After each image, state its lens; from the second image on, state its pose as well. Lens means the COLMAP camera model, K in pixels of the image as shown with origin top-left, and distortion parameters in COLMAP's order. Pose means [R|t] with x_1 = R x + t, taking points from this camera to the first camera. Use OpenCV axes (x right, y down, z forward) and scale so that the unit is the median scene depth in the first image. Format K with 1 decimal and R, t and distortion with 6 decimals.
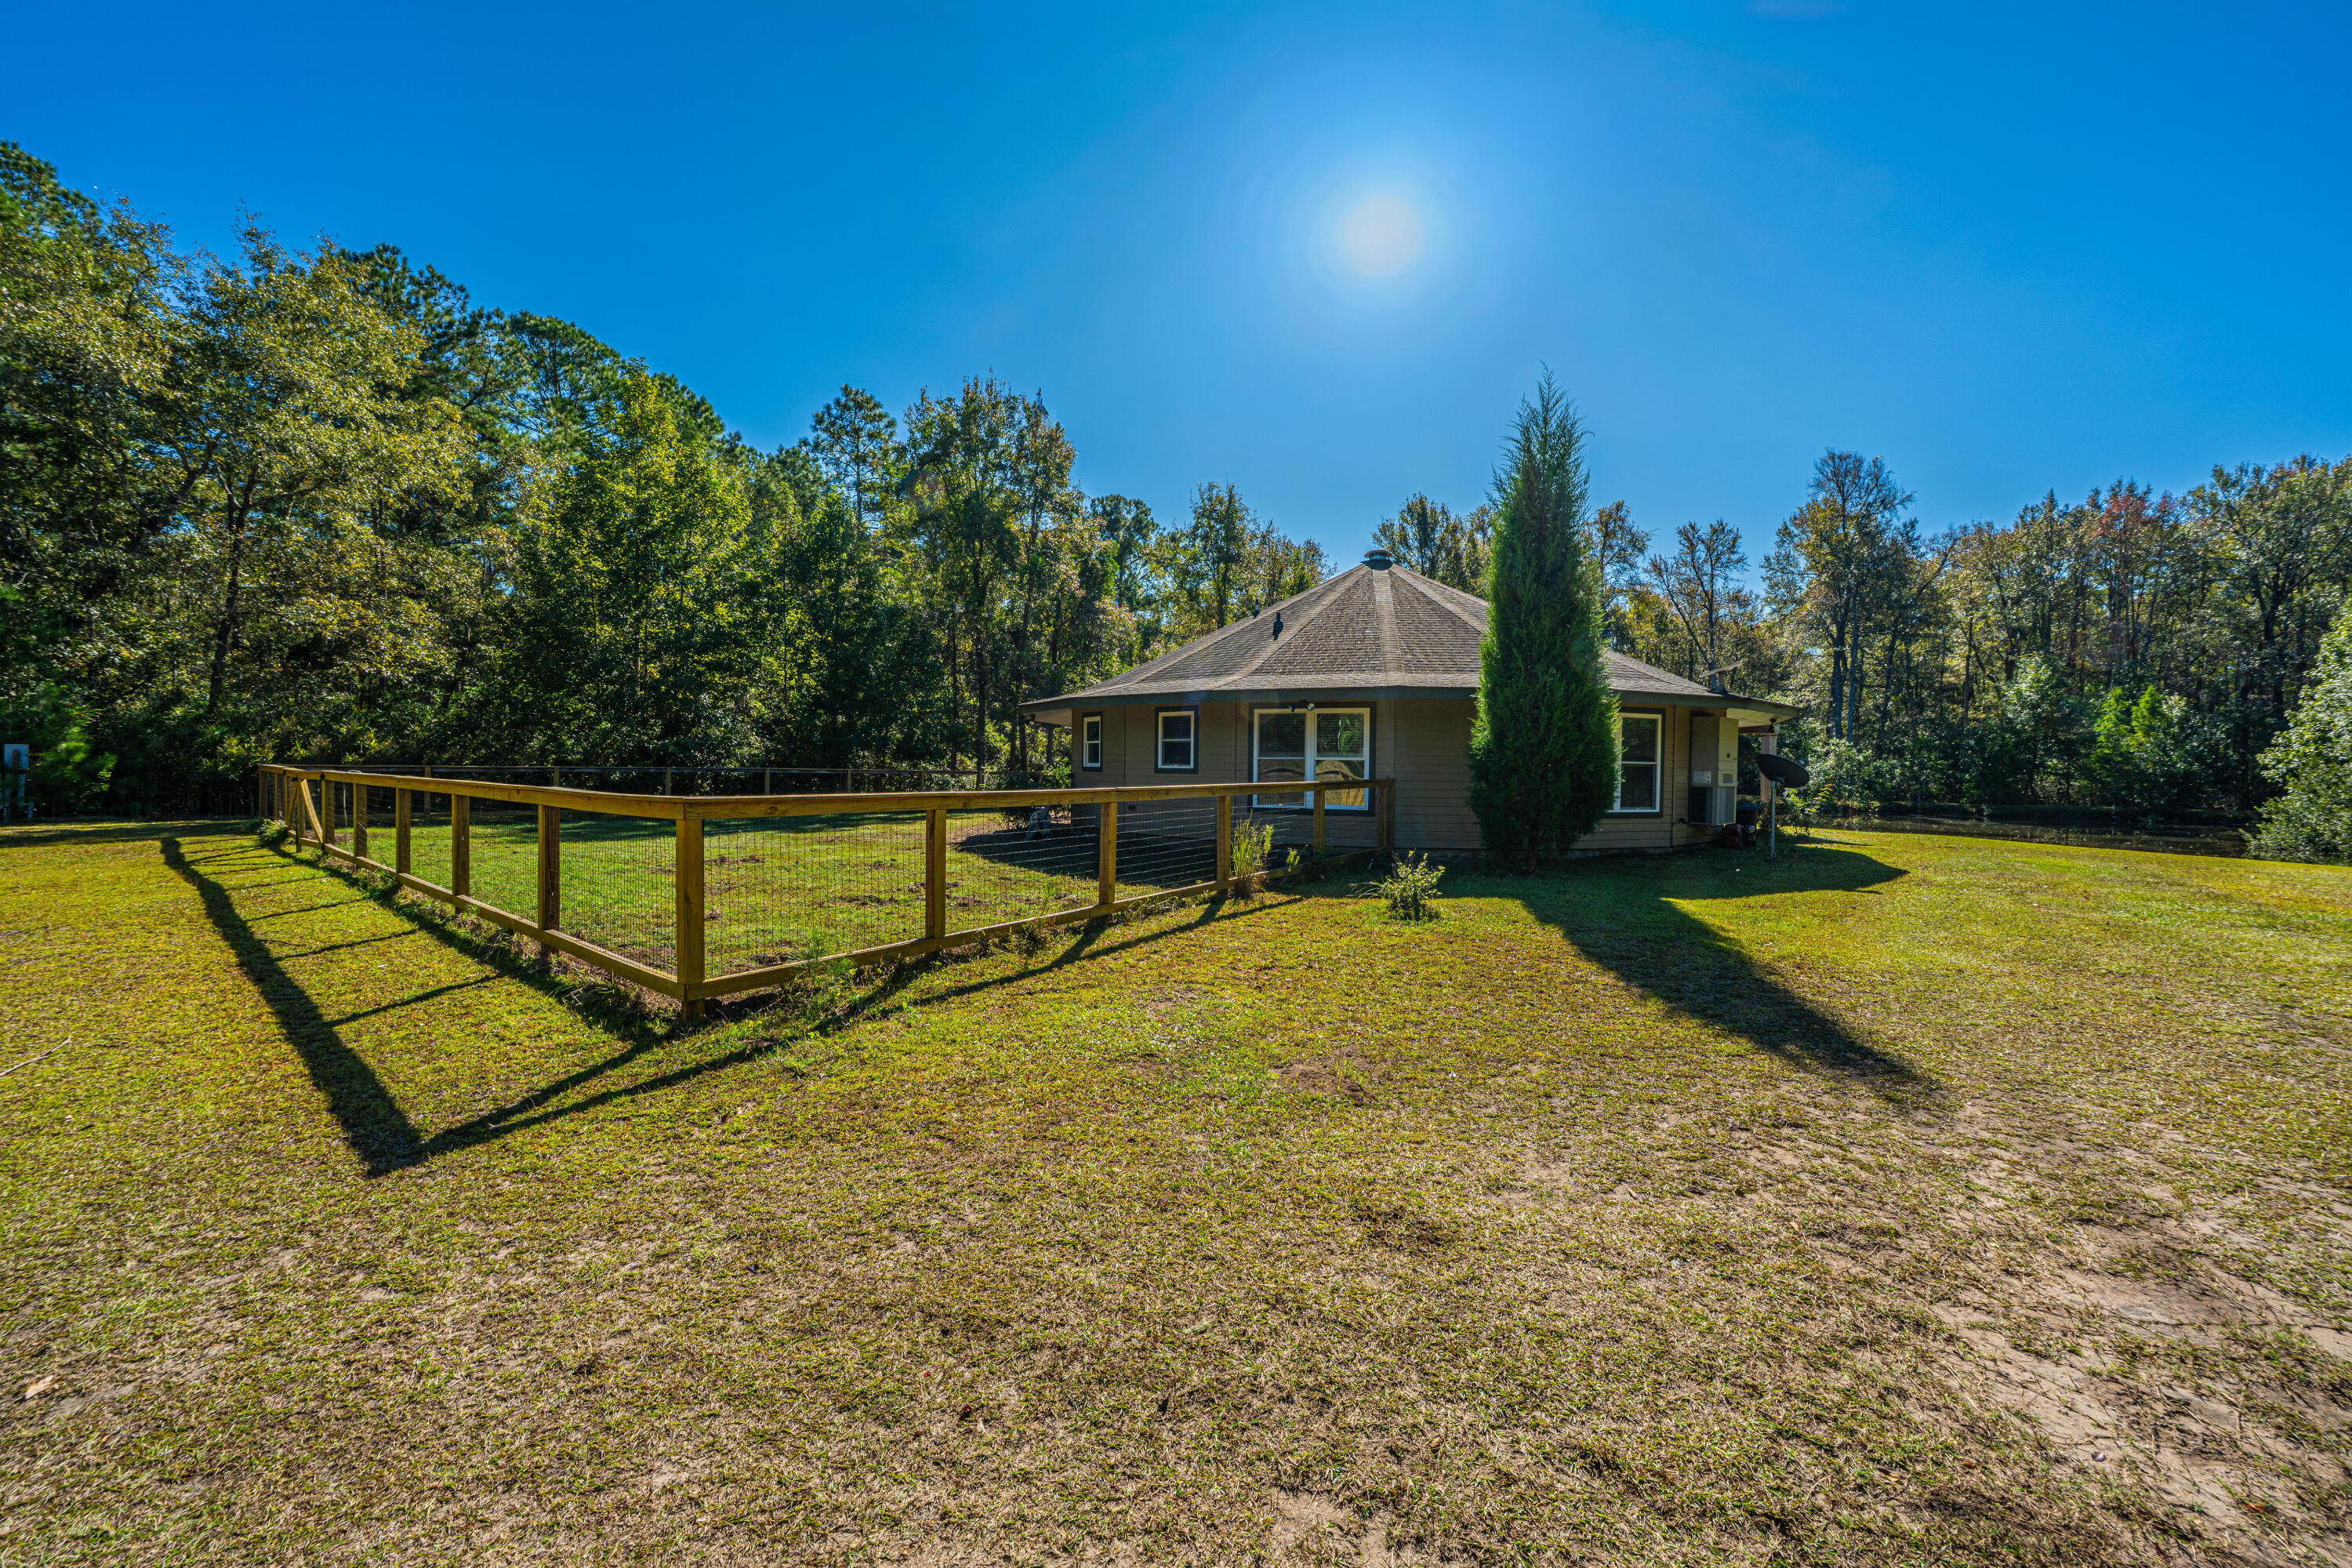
lens RADIAL K [[938.1, 0, 1182.1], [0, 938.1, 776.9], [0, 0, 1]] dist [-0.000729, -0.000098]
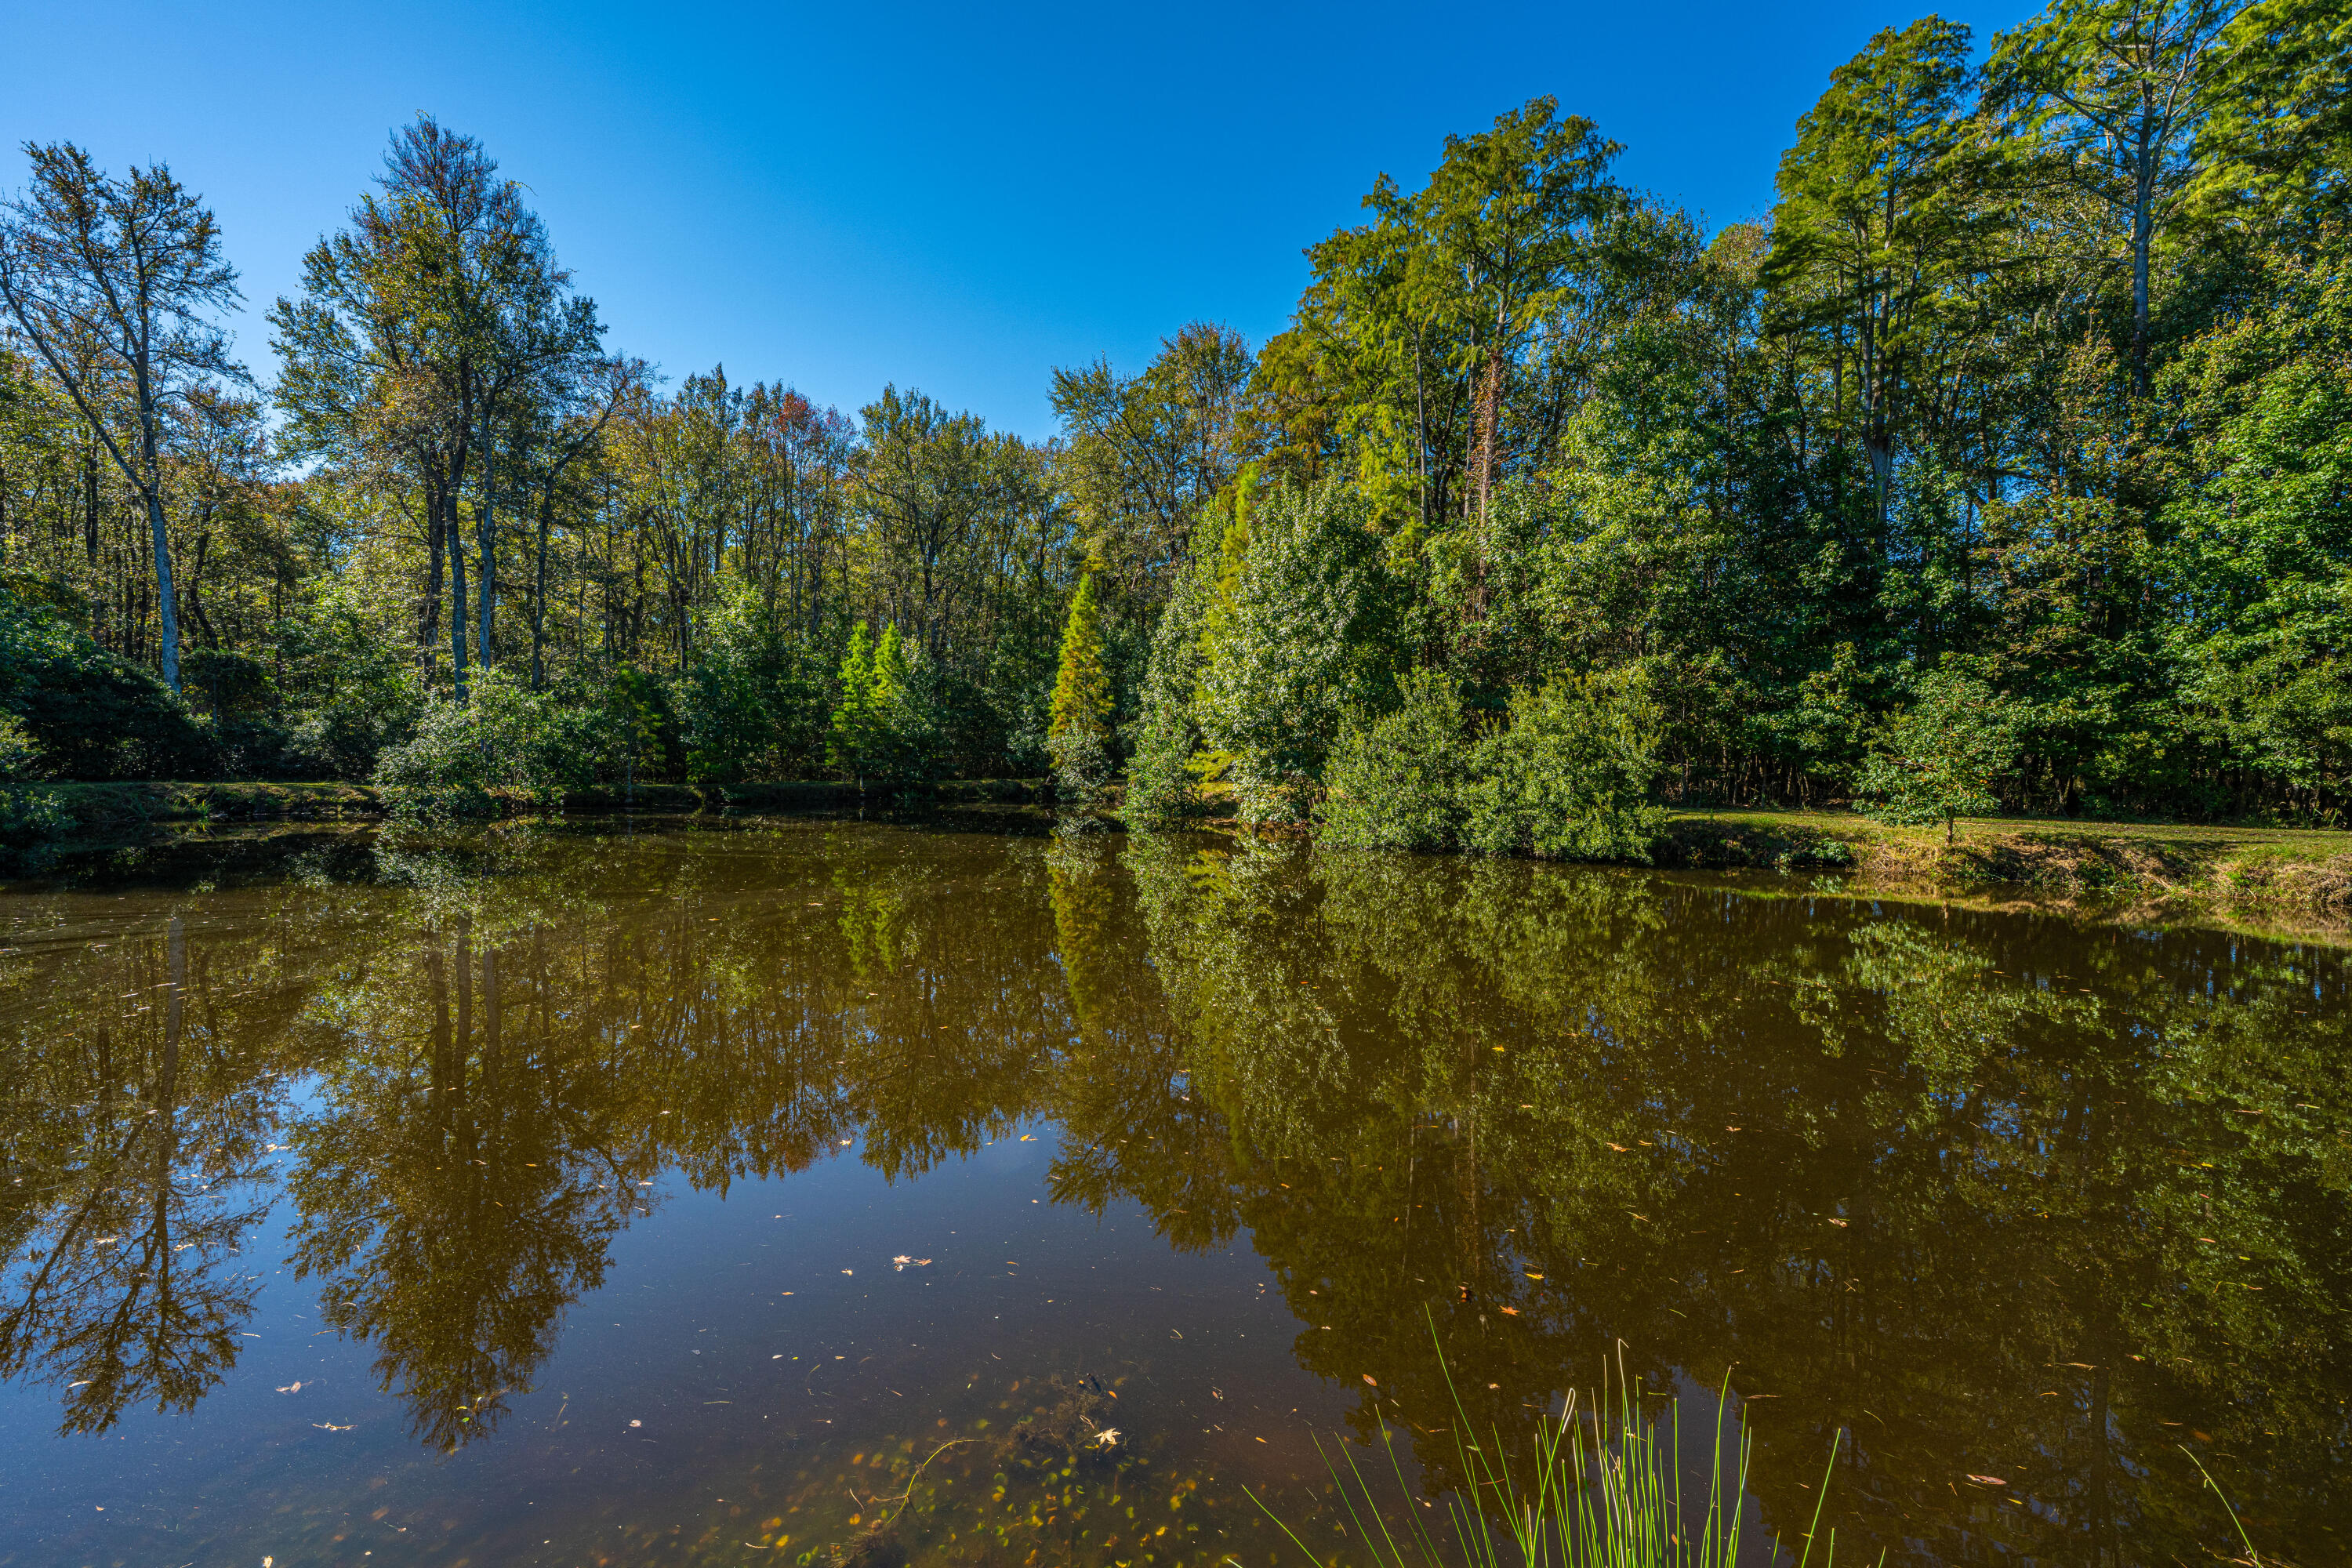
lens RADIAL K [[938.1, 0, 1182.1], [0, 938.1, 776.9], [0, 0, 1]] dist [-0.000729, -0.000098]
pose [[0.215763, -0.036771, 0.975753, 0.483014], [0.007313, 0.999323, 0.036043, 0.006891], [-0.976418, -0.000641, 0.215886, 0.889893]]
